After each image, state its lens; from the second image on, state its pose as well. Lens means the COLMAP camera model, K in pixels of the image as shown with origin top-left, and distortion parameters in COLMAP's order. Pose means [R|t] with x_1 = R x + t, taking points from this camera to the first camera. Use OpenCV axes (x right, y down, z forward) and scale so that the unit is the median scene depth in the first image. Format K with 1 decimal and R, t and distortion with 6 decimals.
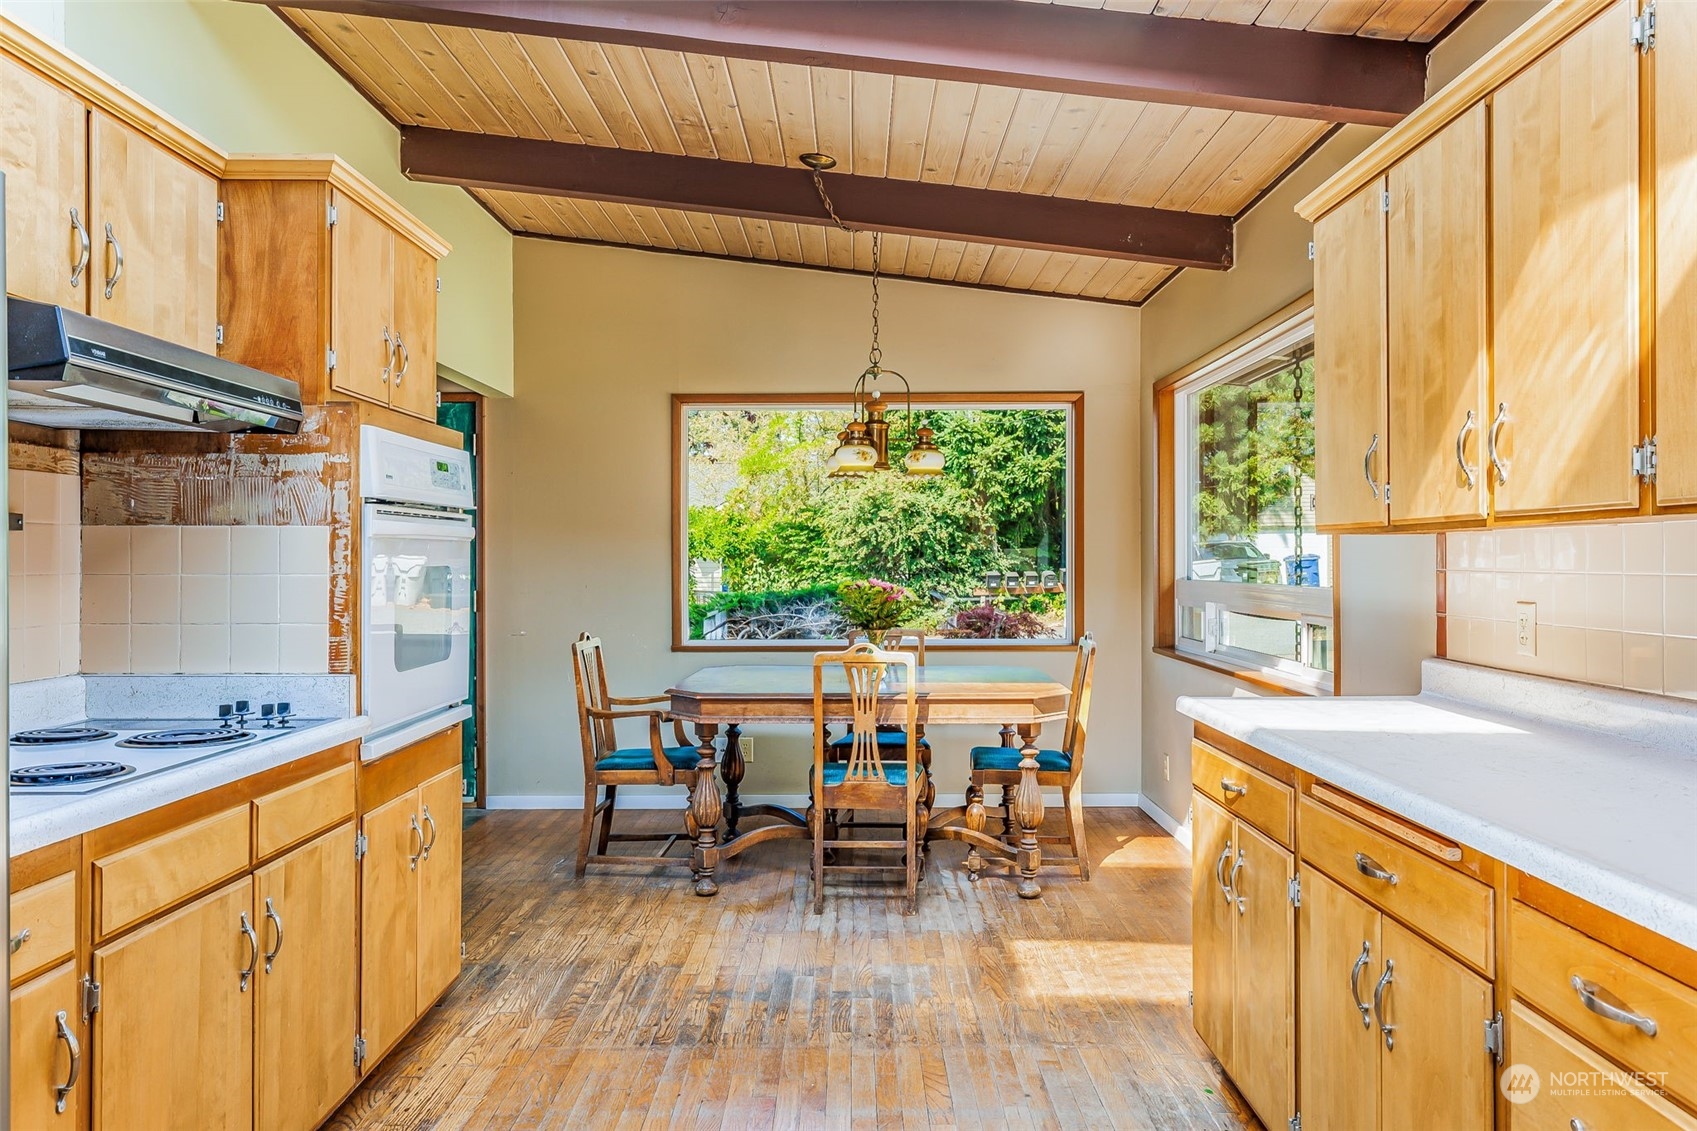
lens RADIAL K [[1160.8, 0, 848.7], [0, 1160.8, 558.5], [0, 0, 1]] dist [0.000413, 0.001366]
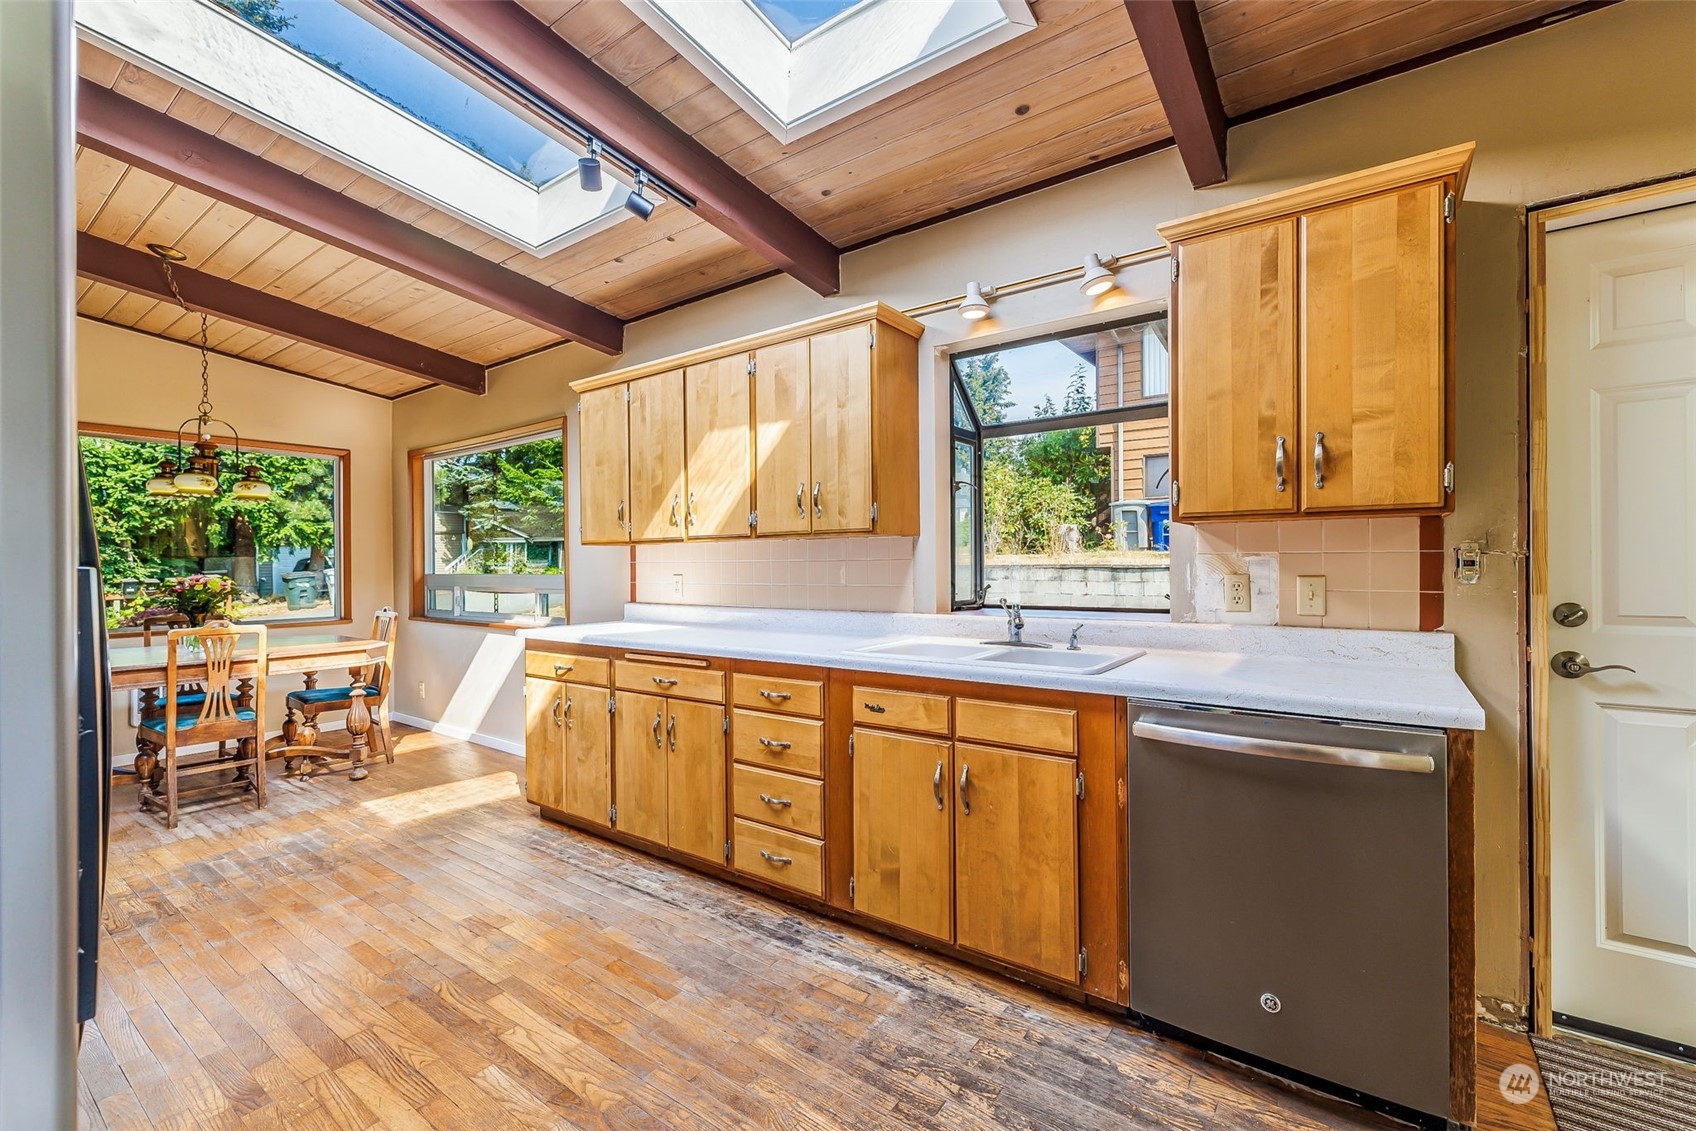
lens RADIAL K [[726.7, 0, 848.0], [0, 726.7, 565.5], [0, 0, 1]] dist [-0.000372, -0.000083]
pose [[0.585295, -0.004099, 0.810810, -0.188033], [0.006420, 0.999979, 0.000421, 0.009220], [-0.810795, 0.004959, 0.585309, -0.070450]]
